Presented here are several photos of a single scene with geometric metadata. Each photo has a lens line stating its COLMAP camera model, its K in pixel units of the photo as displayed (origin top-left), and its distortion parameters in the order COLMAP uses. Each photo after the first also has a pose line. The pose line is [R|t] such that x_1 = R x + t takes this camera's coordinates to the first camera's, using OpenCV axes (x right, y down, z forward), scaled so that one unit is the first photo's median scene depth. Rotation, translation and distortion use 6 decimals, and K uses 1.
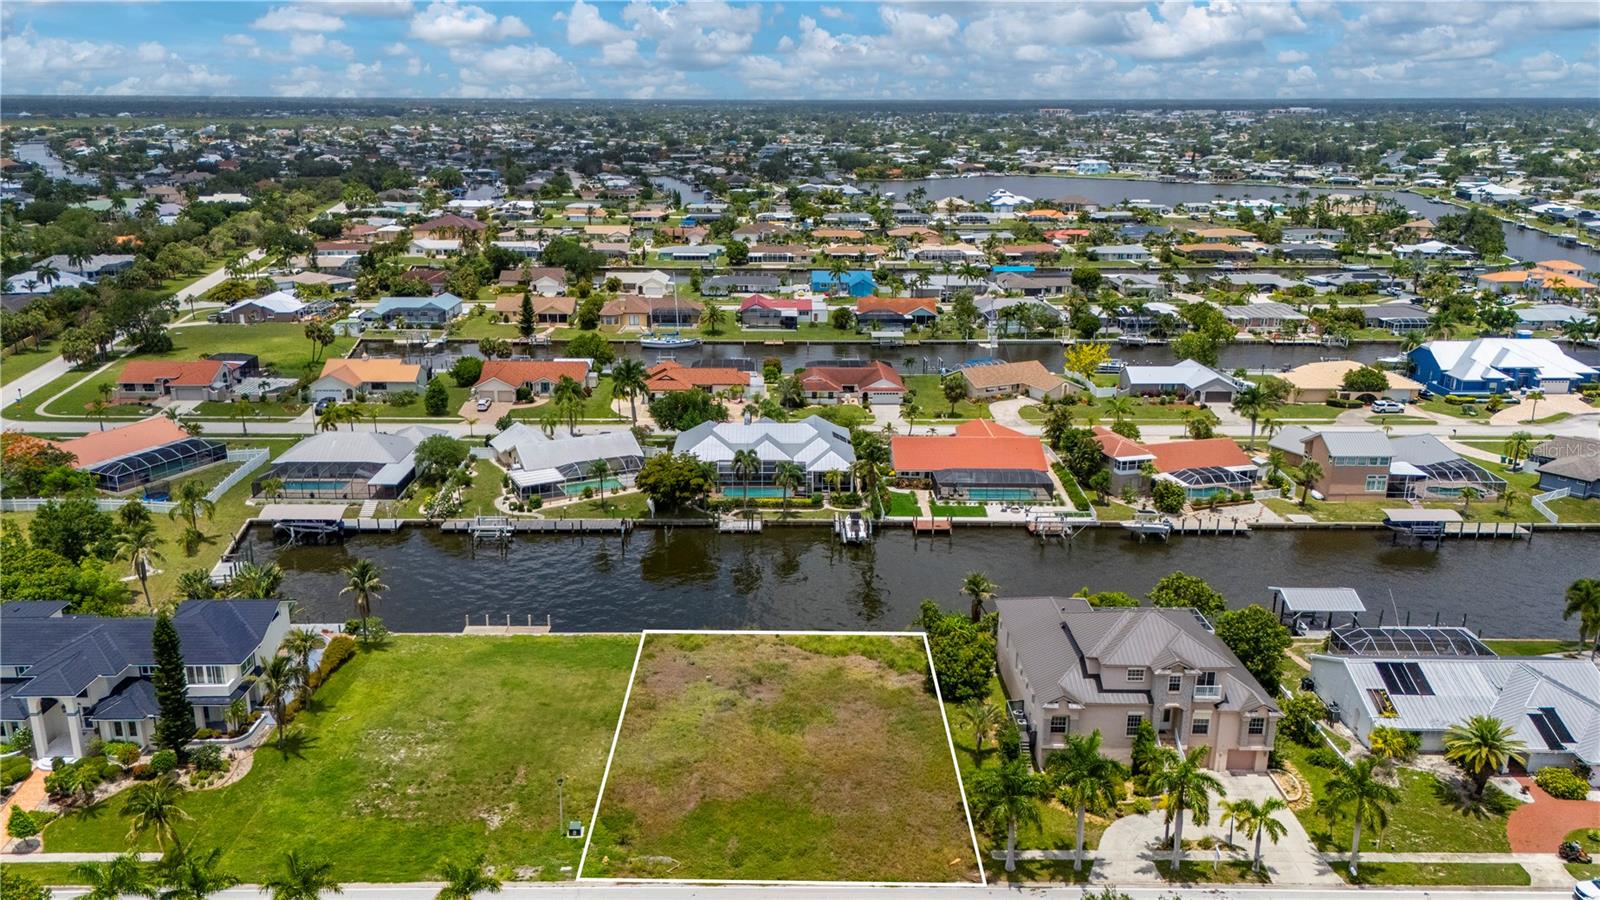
lens RADIAL K [[1182.5, 0, 787.9], [0, 1182.5, 454.6], [0, 0, 1]] dist [0.062431, -0.052684]
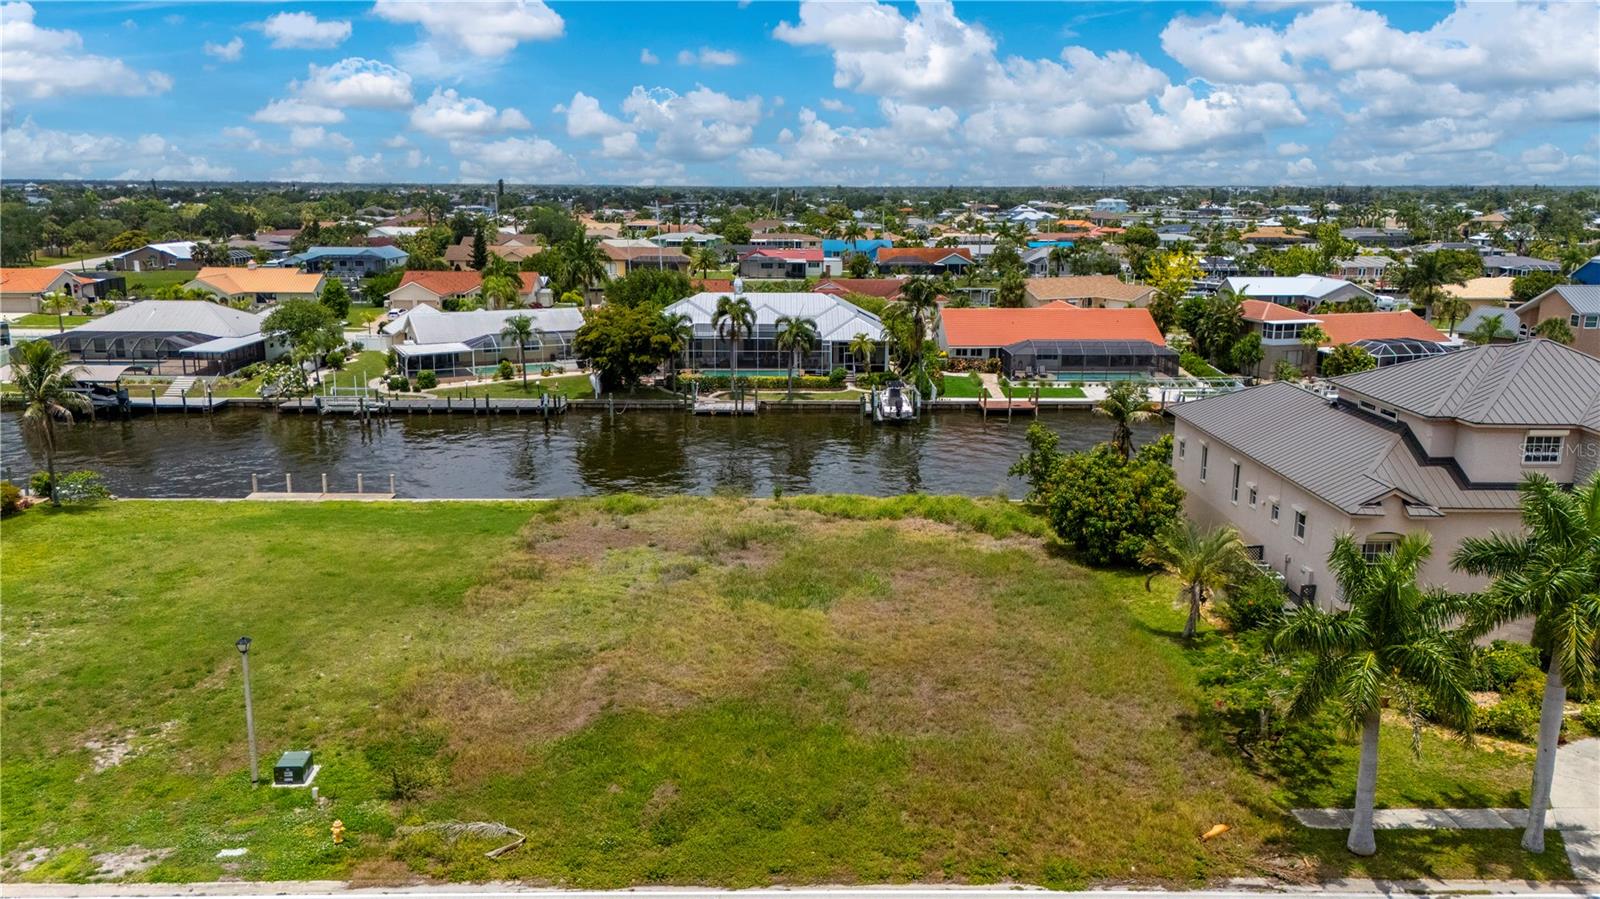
lens RADIAL K [[1182.5, 0, 799.1], [0, 1182.5, 454.6], [0, 0, 1]] dist [0.062431, -0.052684]
pose [[0.999992, -0.002521, 0.003259, -0.000060], [0.002726, 0.997905, -0.064641, 0.132416], [-0.003089, 0.064649, 0.997903, 0.325526]]
